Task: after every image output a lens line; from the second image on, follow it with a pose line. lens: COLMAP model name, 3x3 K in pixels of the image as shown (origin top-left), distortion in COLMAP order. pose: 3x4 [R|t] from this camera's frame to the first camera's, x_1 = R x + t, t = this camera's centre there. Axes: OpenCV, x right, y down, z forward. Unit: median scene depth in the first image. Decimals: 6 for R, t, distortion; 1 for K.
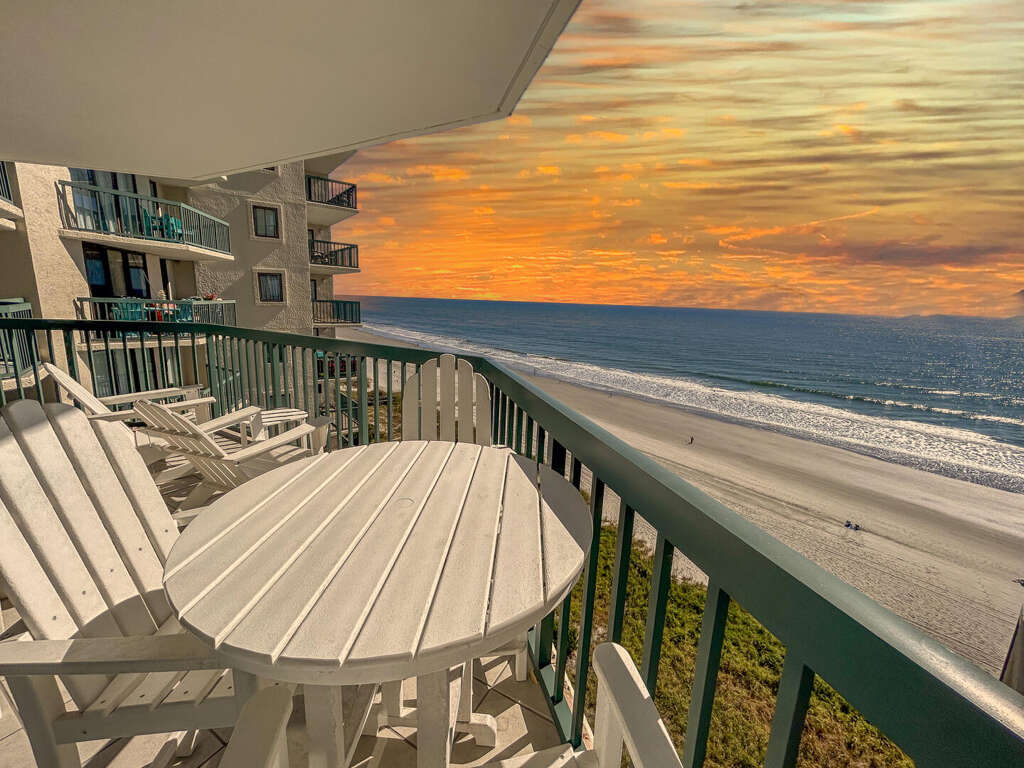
lens RADIAL K [[416.9, 0, 512.0], [0, 416.9, 384.0], [0, 0, 1]] dist [-0.000413, 0.000694]
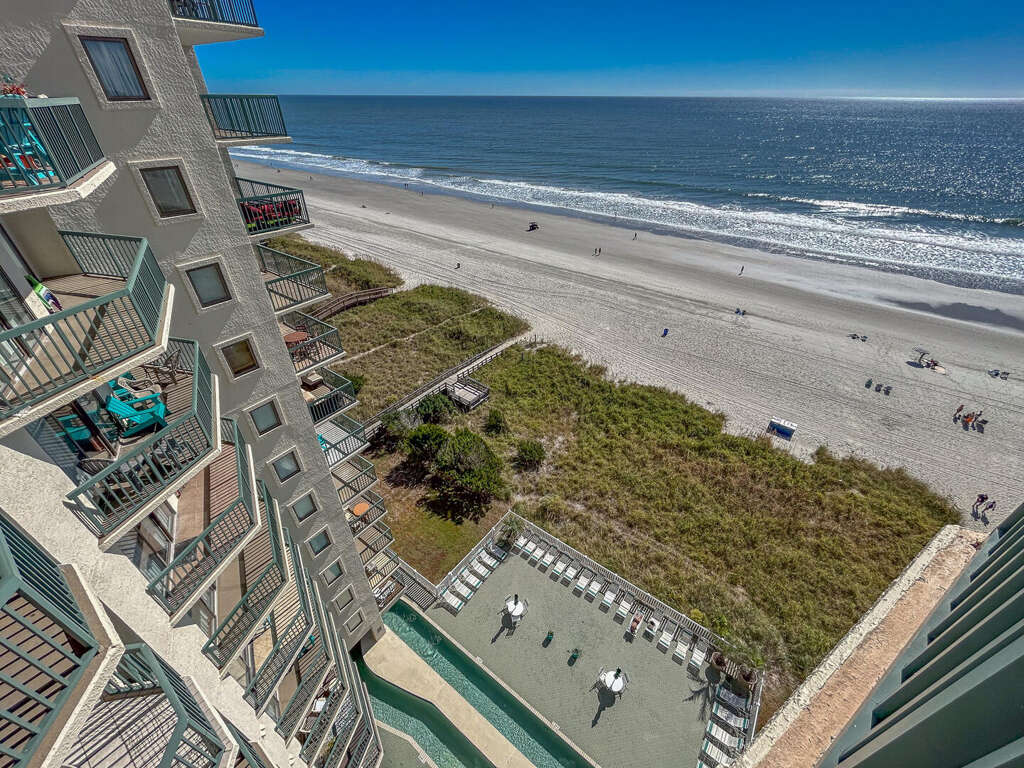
lens RADIAL K [[416.9, 0, 512.0], [0, 416.9, 384.0], [0, 0, 1]] dist [-0.000413, 0.000694]
pose [[0.960082, -0.184367, 0.210358, -0.080225], [0.083768, 0.907033, 0.412643, -0.011308], [-0.266880, -0.378550, 0.886270, 0.063366]]
